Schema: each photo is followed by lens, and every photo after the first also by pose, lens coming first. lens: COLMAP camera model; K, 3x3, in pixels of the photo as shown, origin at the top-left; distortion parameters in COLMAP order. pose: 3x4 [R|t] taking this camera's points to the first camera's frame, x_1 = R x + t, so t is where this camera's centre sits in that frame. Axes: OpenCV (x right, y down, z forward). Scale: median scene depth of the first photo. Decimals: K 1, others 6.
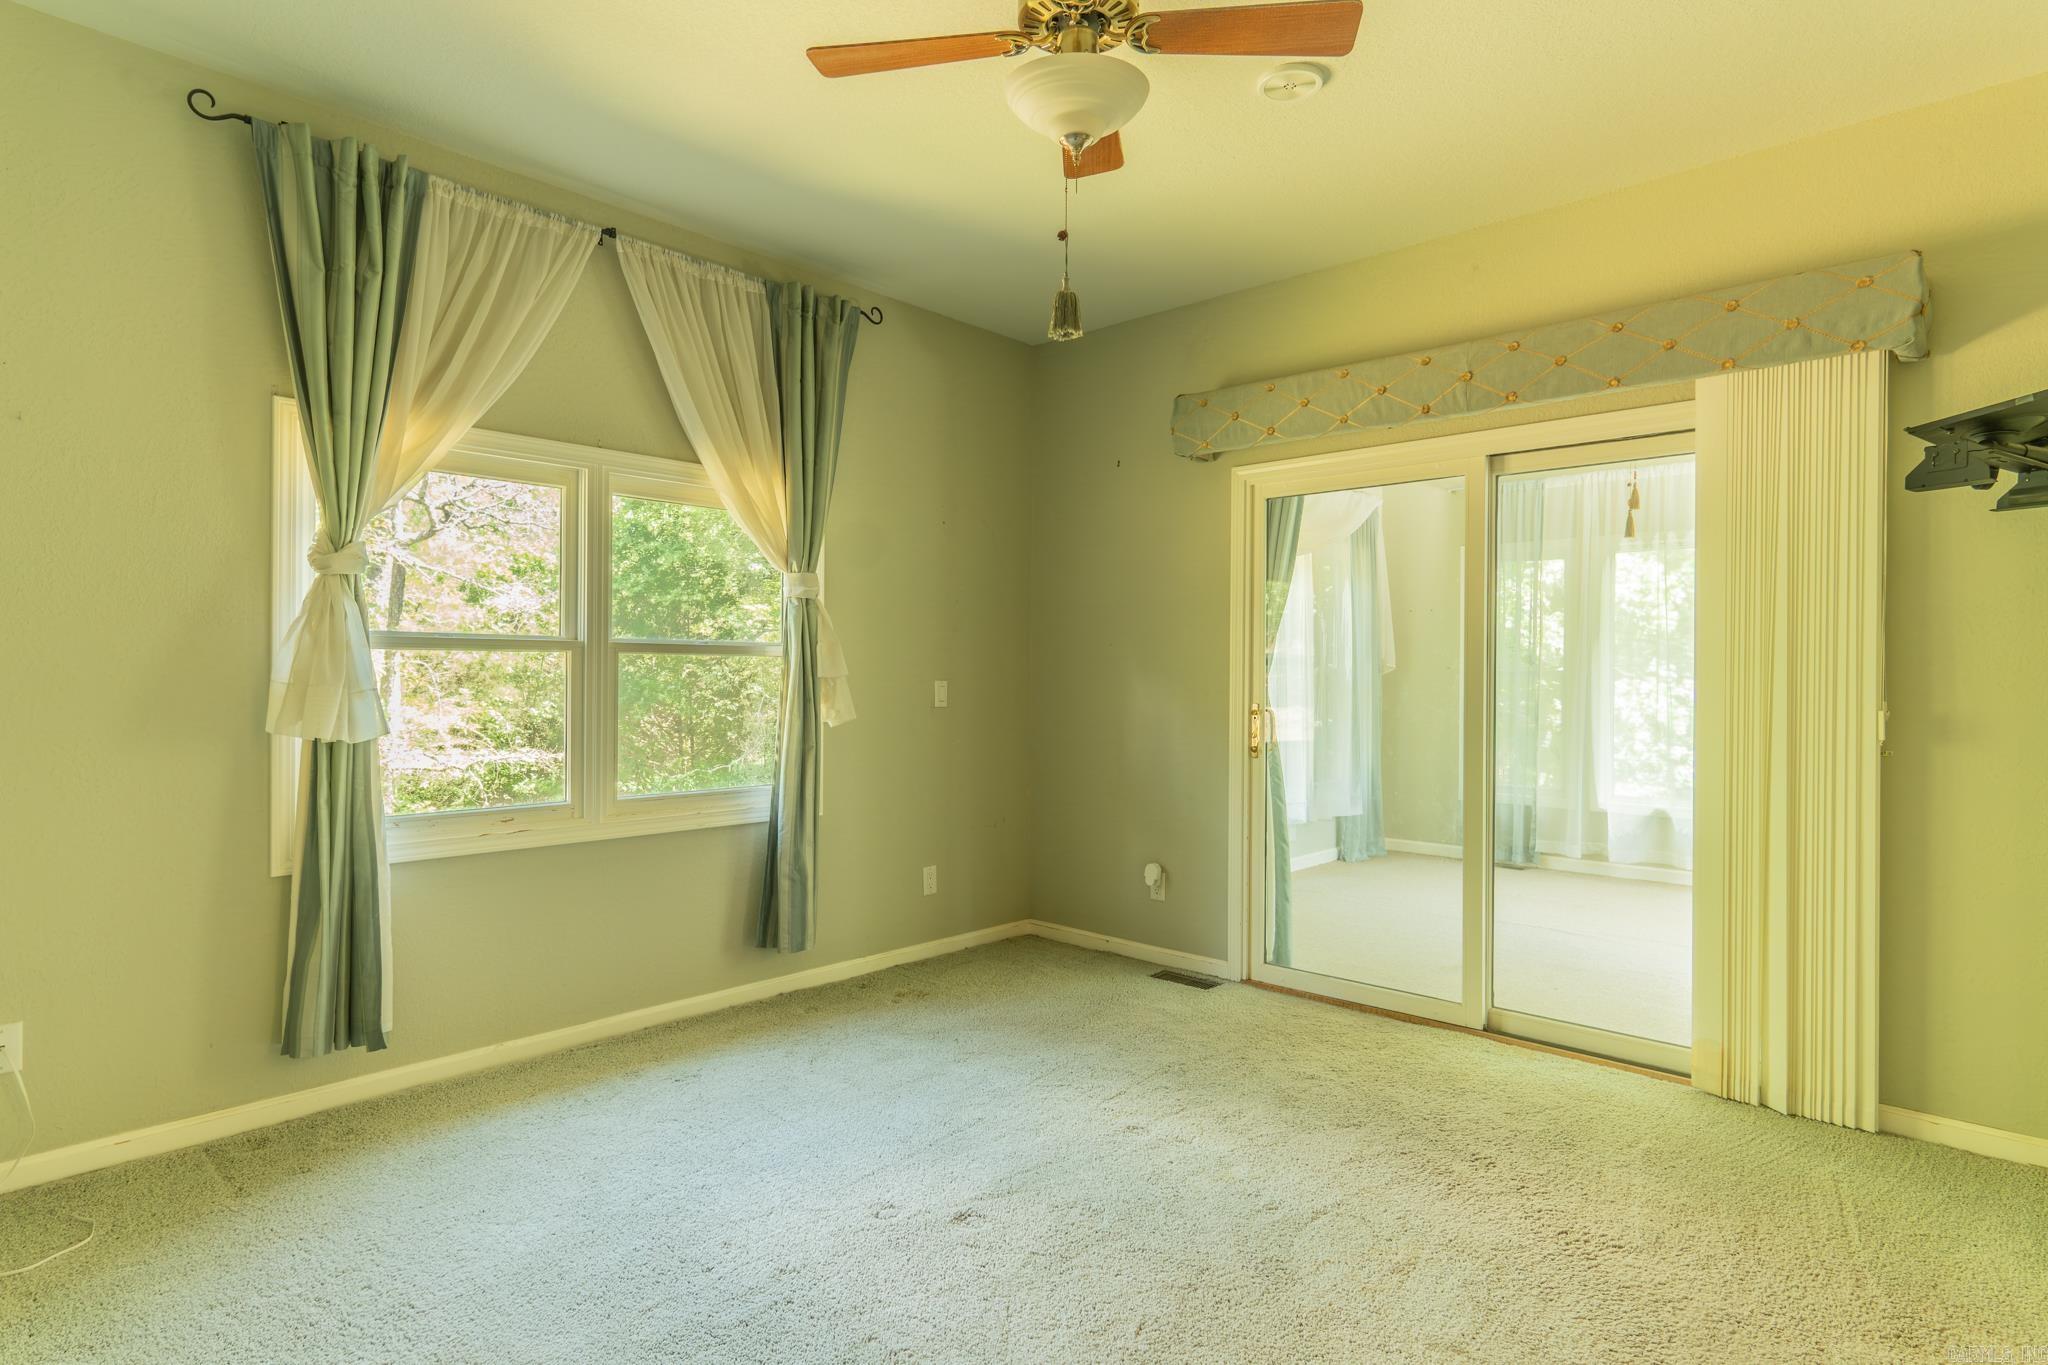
lens RADIAL K [[1096.5, 0, 1030.2], [0, 1096.5, 675.4], [0, 0, 1]] dist [0.001852, 0.003670]
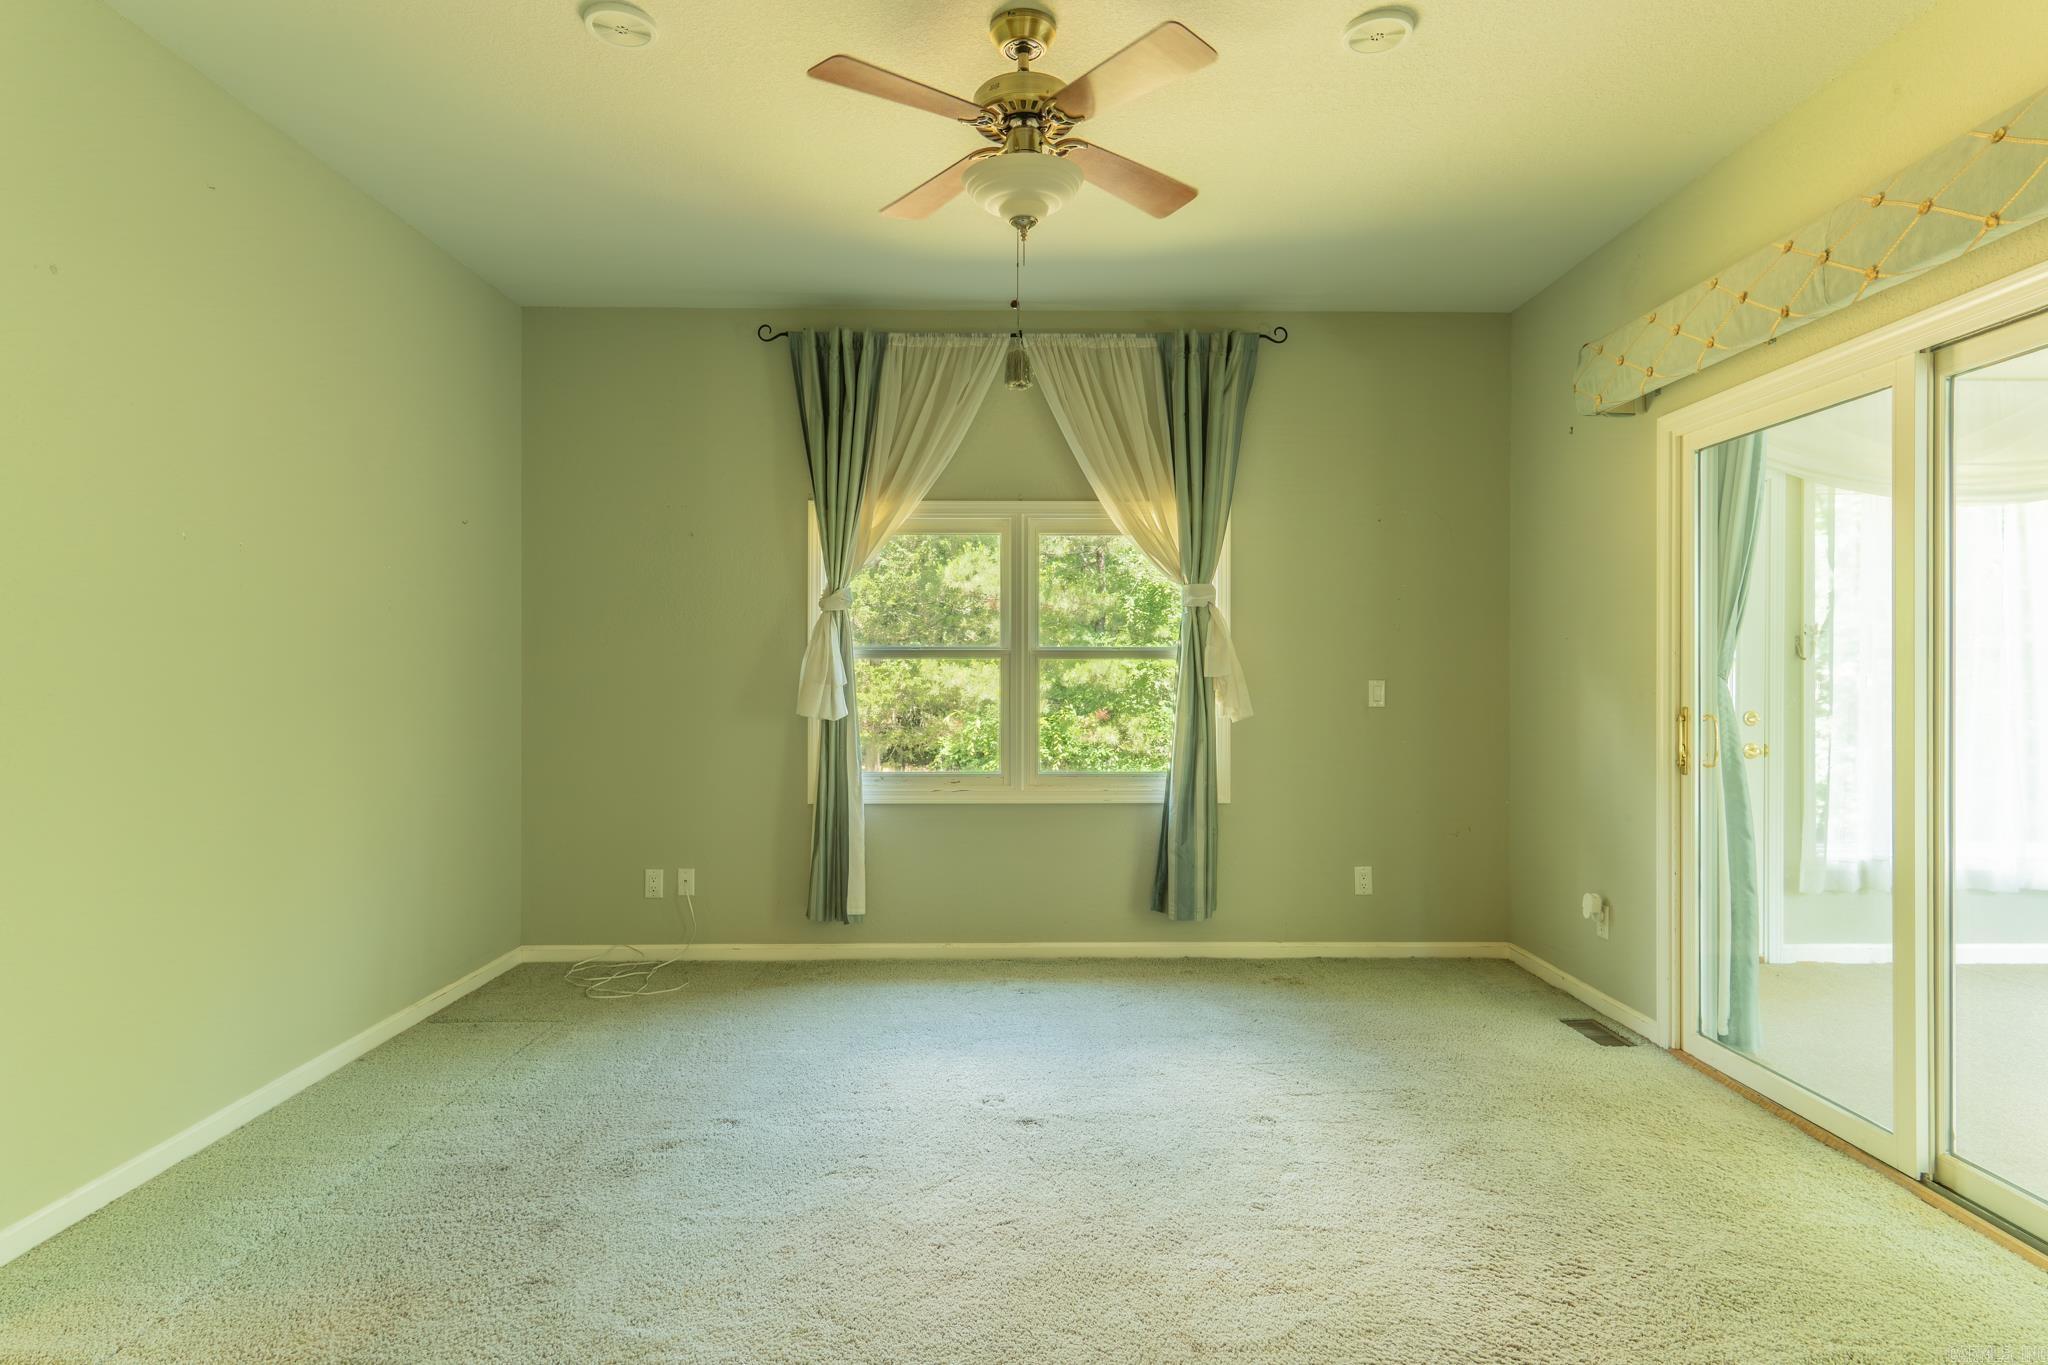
lens RADIAL K [[1107.0, 0, 1026.6], [0, 1107.0, 676.0], [0, 0, 1]] dist [0.001587, 0.001995]
pose [[0.683661, -0.006233, -0.729773, 0.536286], [0.003533, 0.999980, -0.005232, 0.006175], [0.729791, 0.000998, 0.683670, 0.106817]]
